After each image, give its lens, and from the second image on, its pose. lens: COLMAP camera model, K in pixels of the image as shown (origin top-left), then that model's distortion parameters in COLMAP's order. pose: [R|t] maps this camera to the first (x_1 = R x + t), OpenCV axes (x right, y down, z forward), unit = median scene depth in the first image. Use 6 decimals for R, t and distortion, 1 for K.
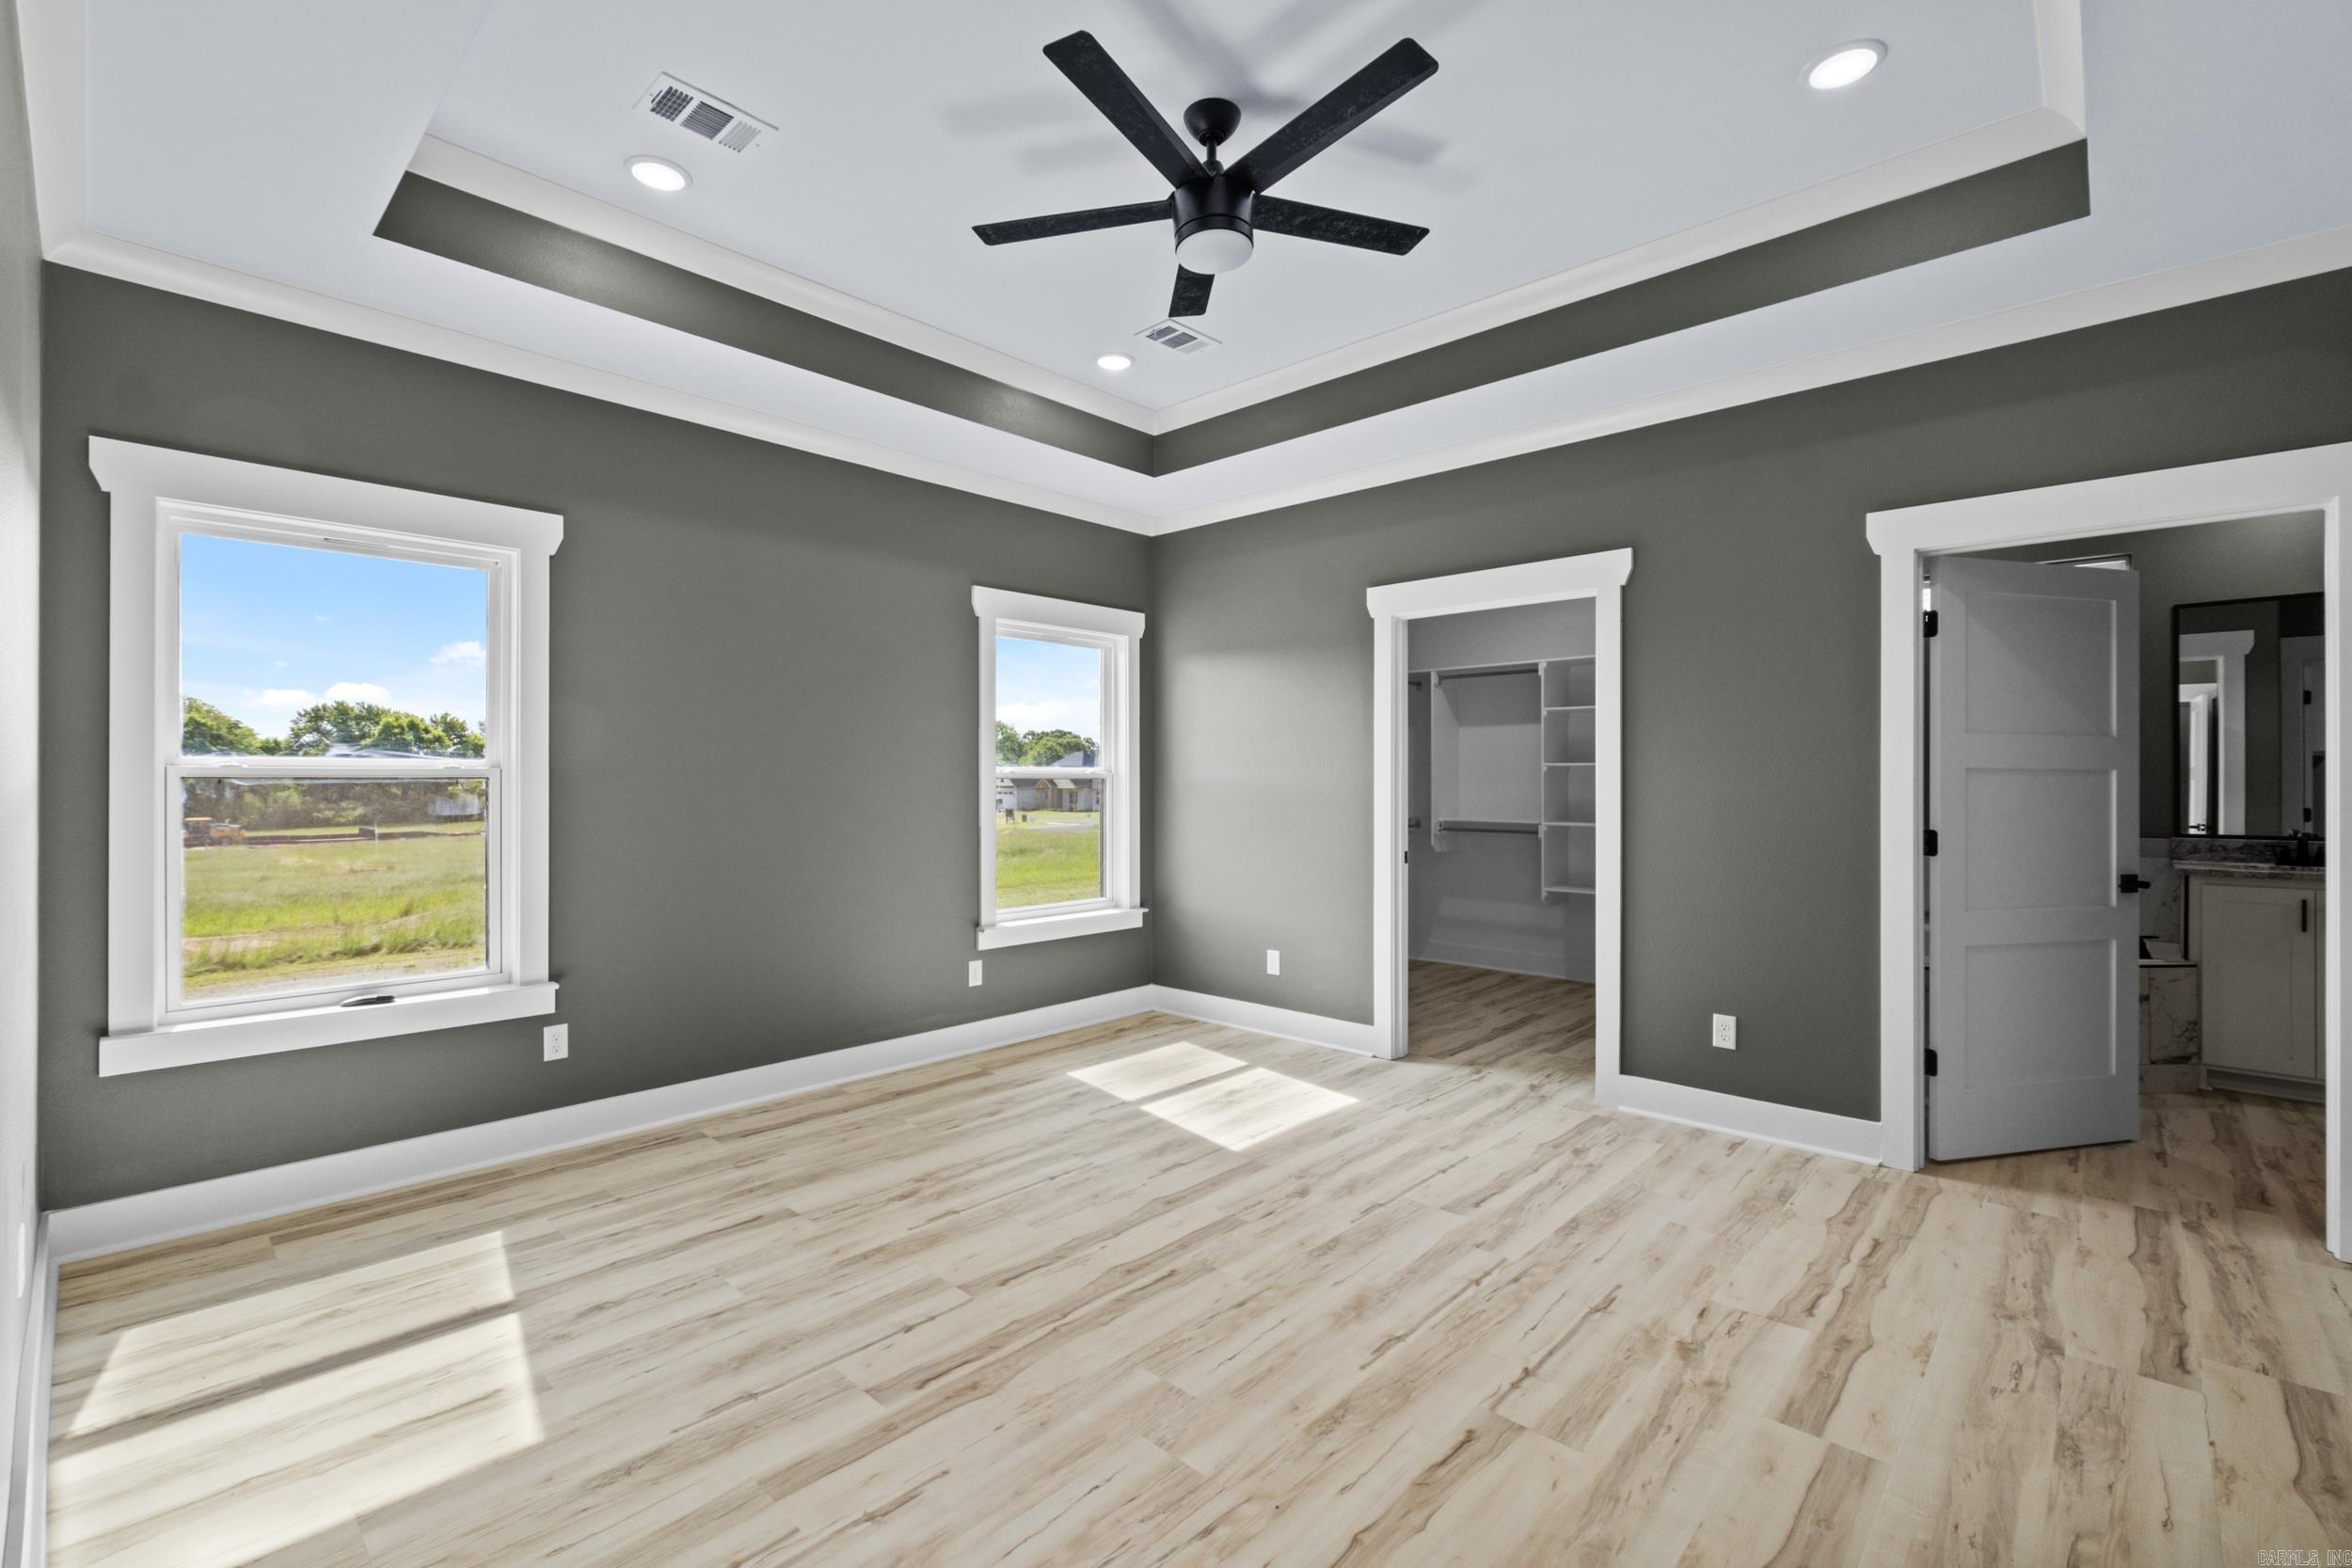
lens RADIAL K [[1030.1, 0, 1180.3], [0, 1030.1, 771.9], [0, 0, 1]] dist [-0.010102, 0.001818]
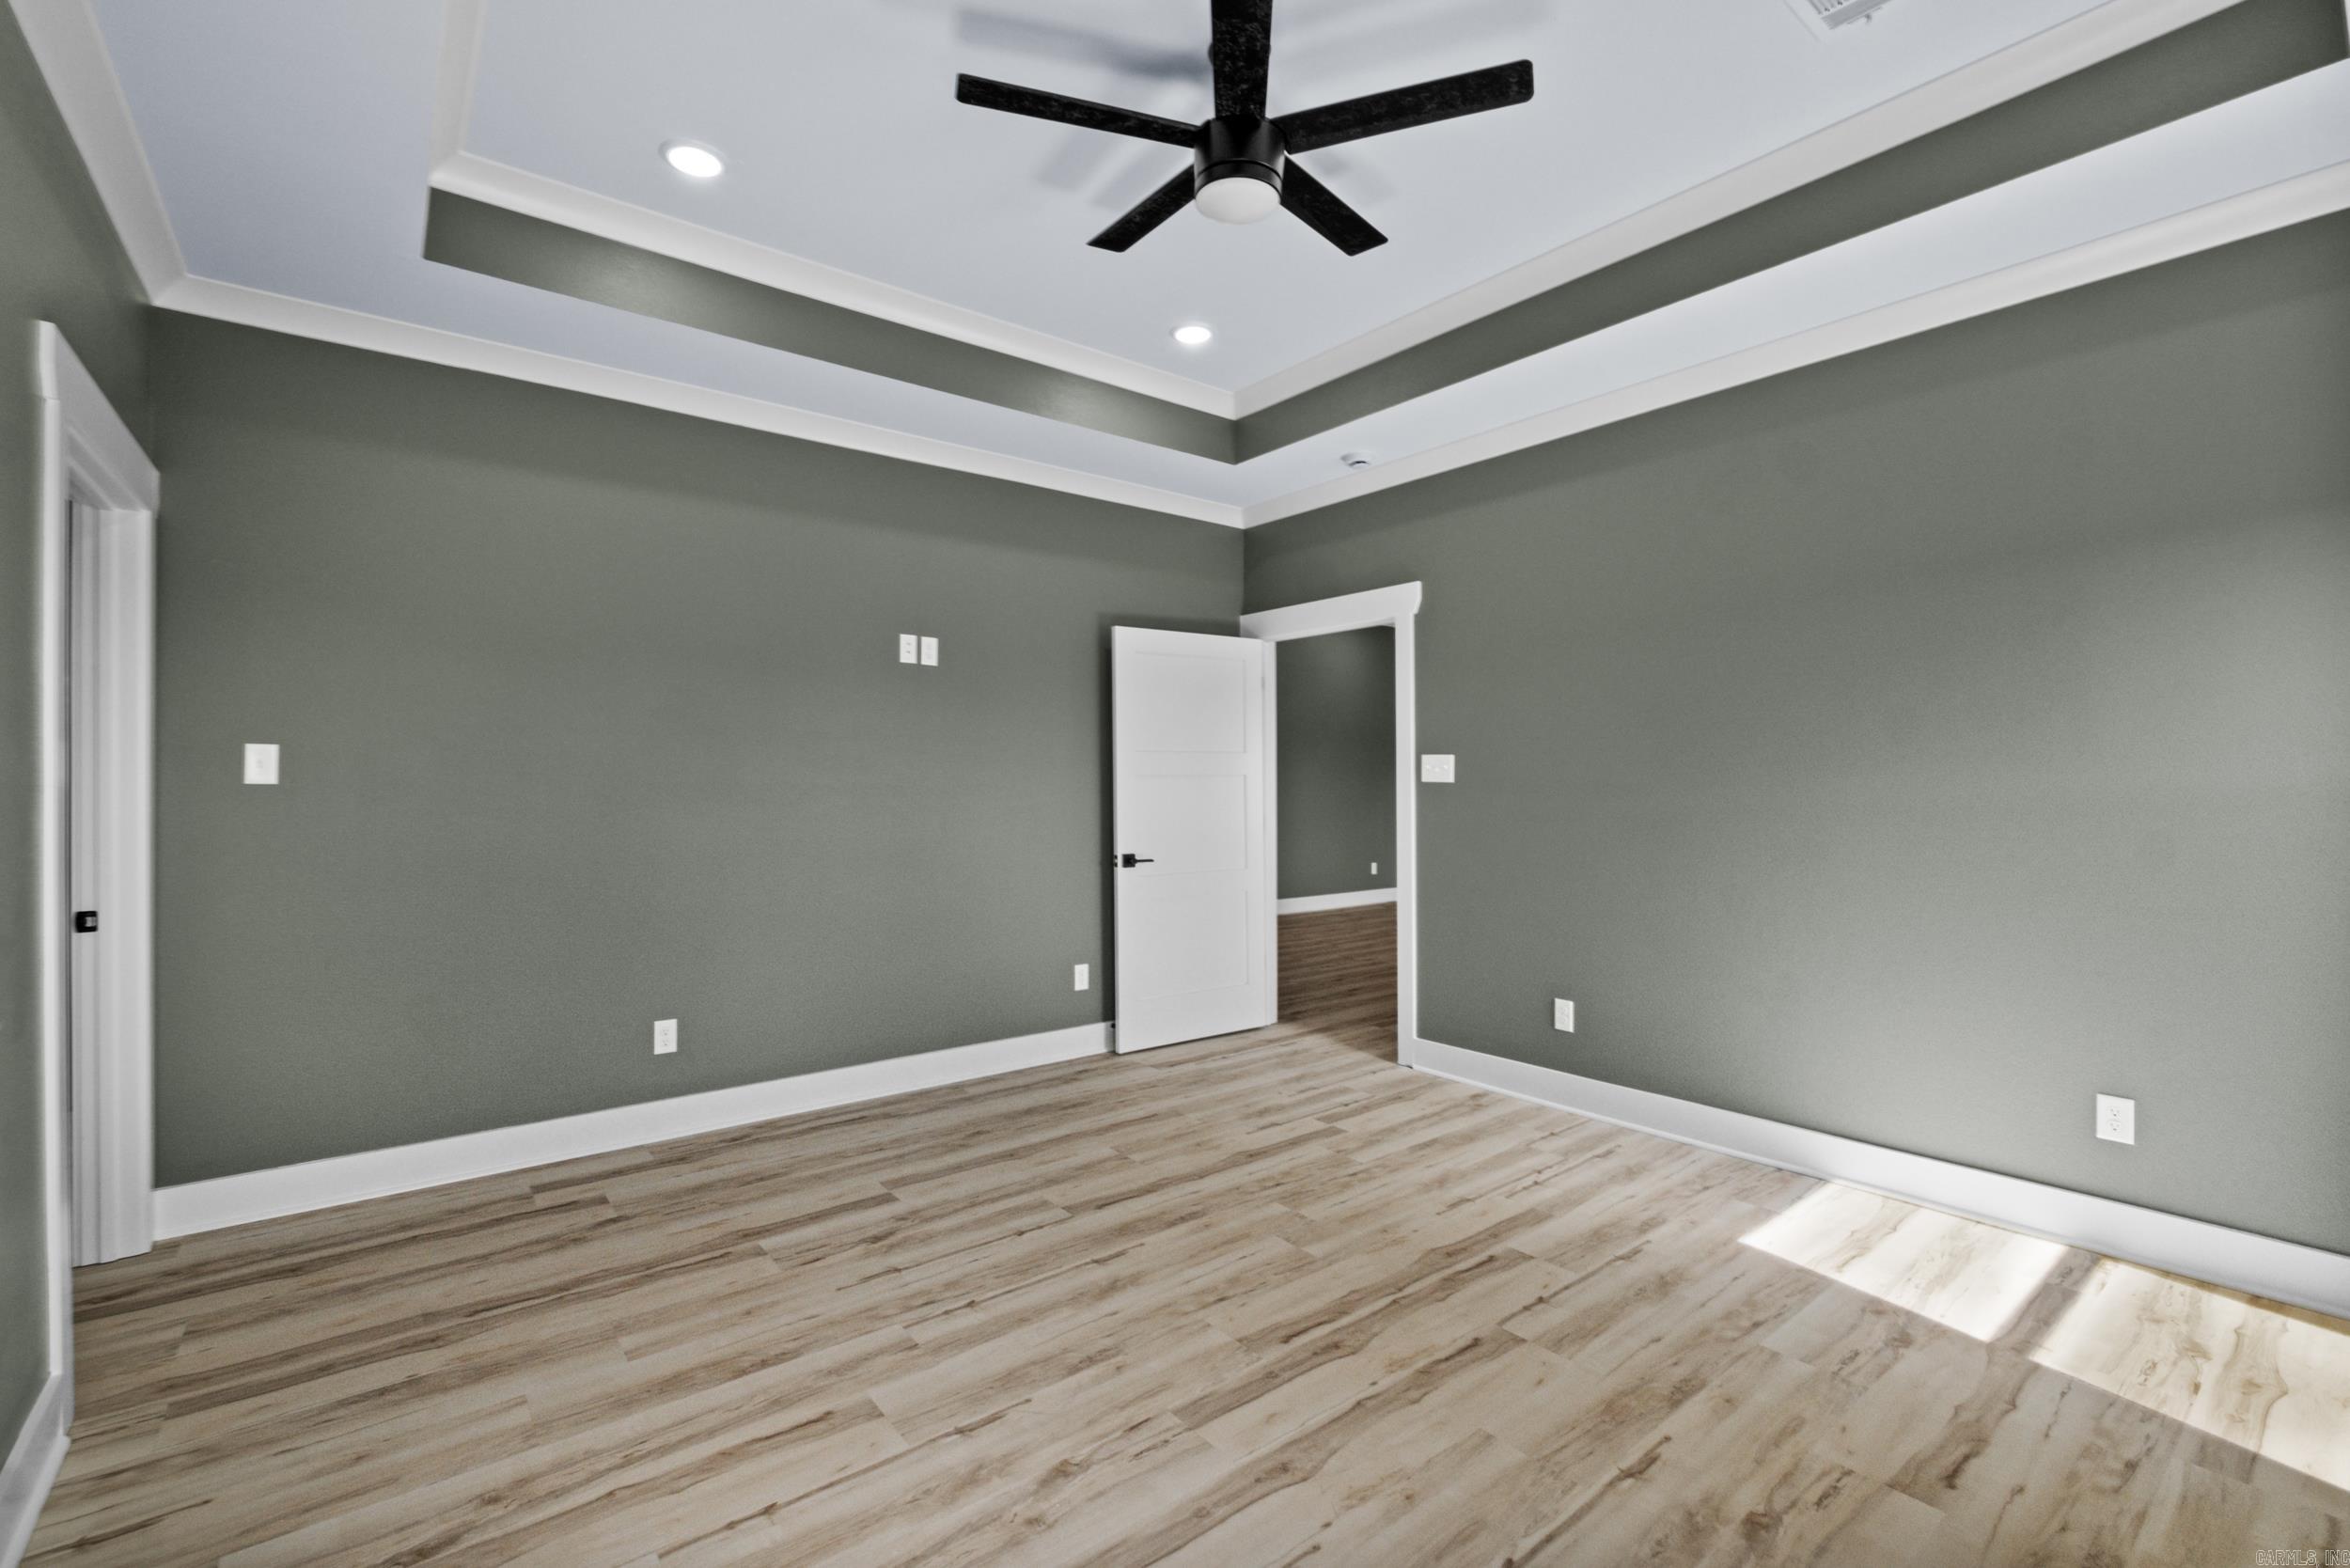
lens RADIAL K [[1029.4, 0, 1171.1], [0, 1029.4, 776.1], [0, 0, 1]] dist [-0.010102, 0.001818]
pose [[-0.988061, 0.005073, 0.153978, -0.051783], [0.003127, 0.999912, -0.012874, 0.015014], [-0.154030, -0.012239, -0.987990, 2.048995]]
